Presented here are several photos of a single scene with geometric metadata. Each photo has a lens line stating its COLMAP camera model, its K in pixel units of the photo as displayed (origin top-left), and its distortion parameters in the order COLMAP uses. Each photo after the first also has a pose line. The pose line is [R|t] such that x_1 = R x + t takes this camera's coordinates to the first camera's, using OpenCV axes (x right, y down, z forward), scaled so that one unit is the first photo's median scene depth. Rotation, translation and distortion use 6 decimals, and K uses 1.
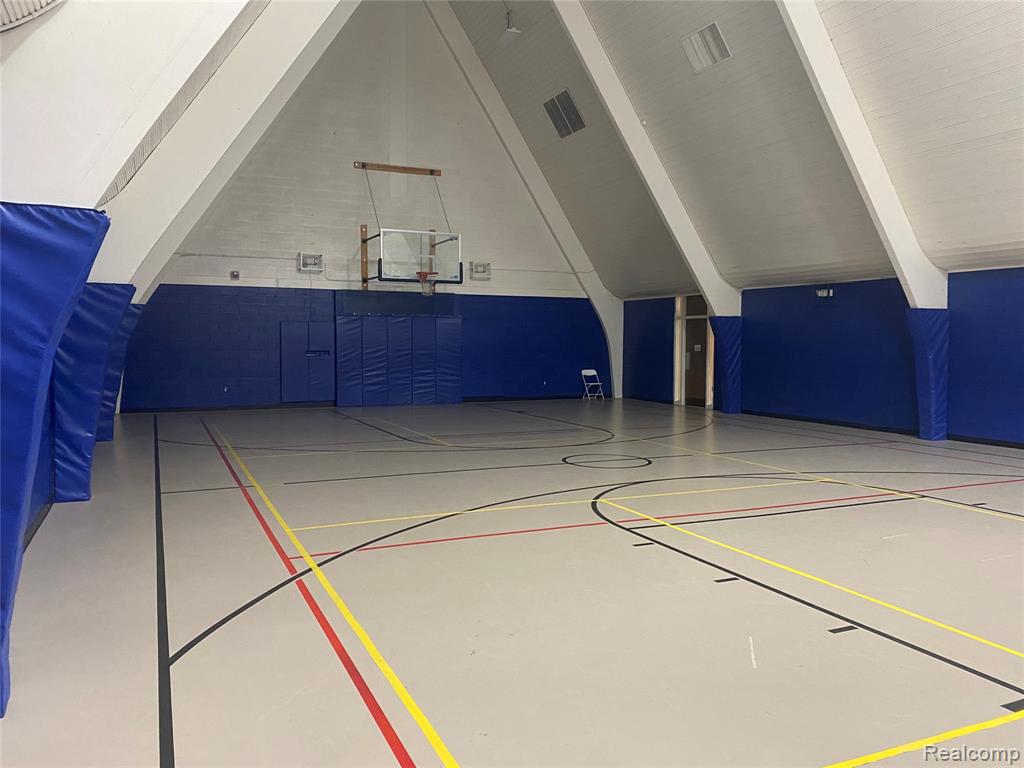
lens RADIAL K [[744.9, 0, 508.0], [0, 744.9, 382.6], [0, 0, 1]] dist [0.055996, 0.000747]
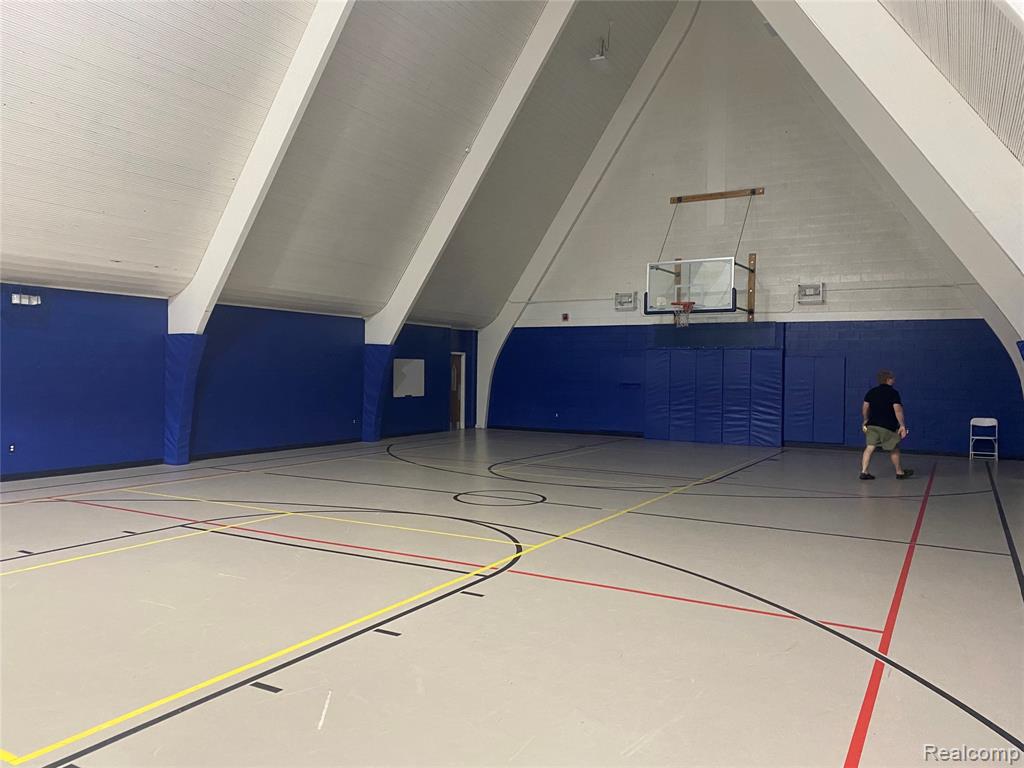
lens RADIAL K [[785.7, 0, 509.4], [0, 785.7, 384.2], [0, 0, 1]] dist [0.005757, -0.012619]
pose [[0.574522, 0.015904, -0.818334, 0.528071], [-0.057163, 0.998150, -0.020733, -0.009089], [0.816490, 0.058690, 0.574368, 0.222094]]
